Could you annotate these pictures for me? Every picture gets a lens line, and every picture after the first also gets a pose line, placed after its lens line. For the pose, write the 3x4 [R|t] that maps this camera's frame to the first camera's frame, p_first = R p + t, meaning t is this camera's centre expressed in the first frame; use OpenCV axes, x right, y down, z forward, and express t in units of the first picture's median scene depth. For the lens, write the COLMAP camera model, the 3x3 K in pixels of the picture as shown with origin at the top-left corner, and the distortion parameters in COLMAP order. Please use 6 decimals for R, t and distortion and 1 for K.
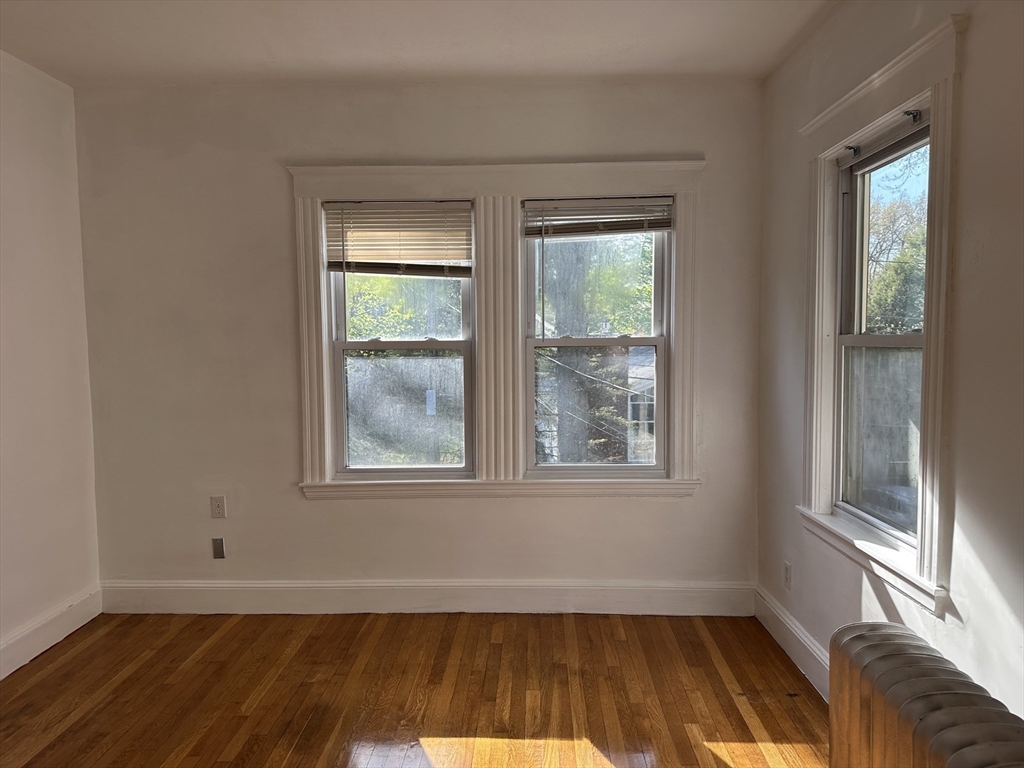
lens RADIAL K [[707.3, 0, 511.4], [0, 707.3, 391.0], [0, 0, 1]] dist [0.095103, -0.134888]
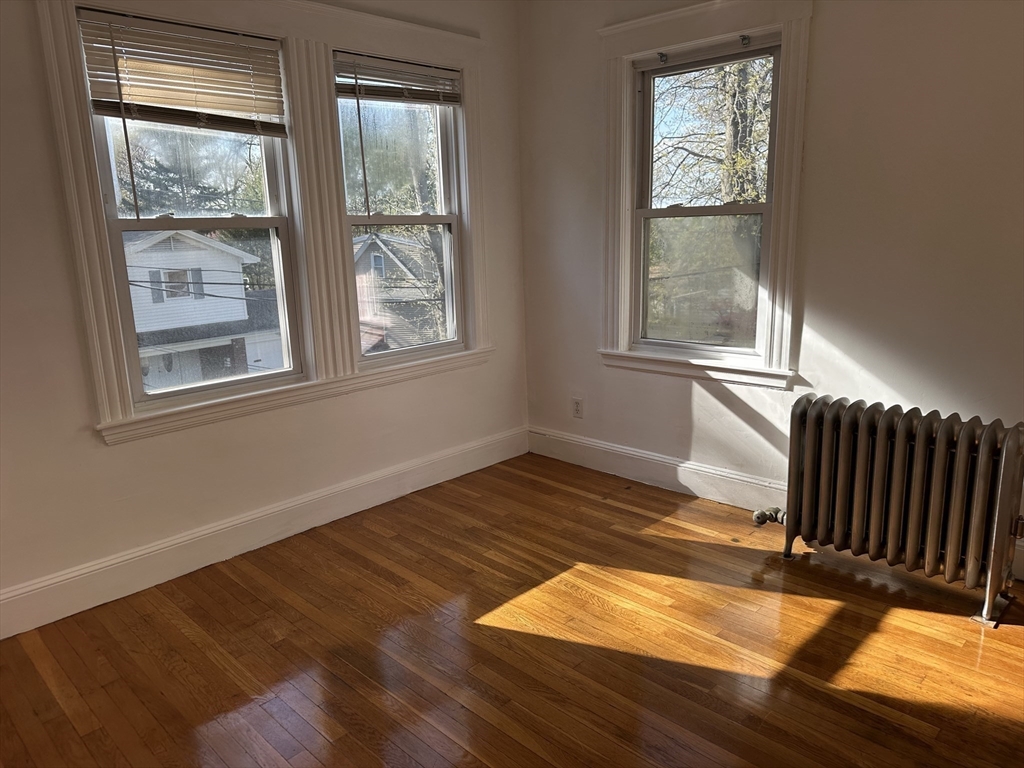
lens RADIAL K [[716.2, 0, 461.4], [0, 716.2, 399.6], [0, 0, 1]] dist [0.106866, -0.190999]
pose [[0.679457, -0.179038, 0.711536, -0.582479], [0.073812, 0.981531, 0.176490, 0.004013], [-0.729993, -0.067398, 0.680123, 0.260305]]
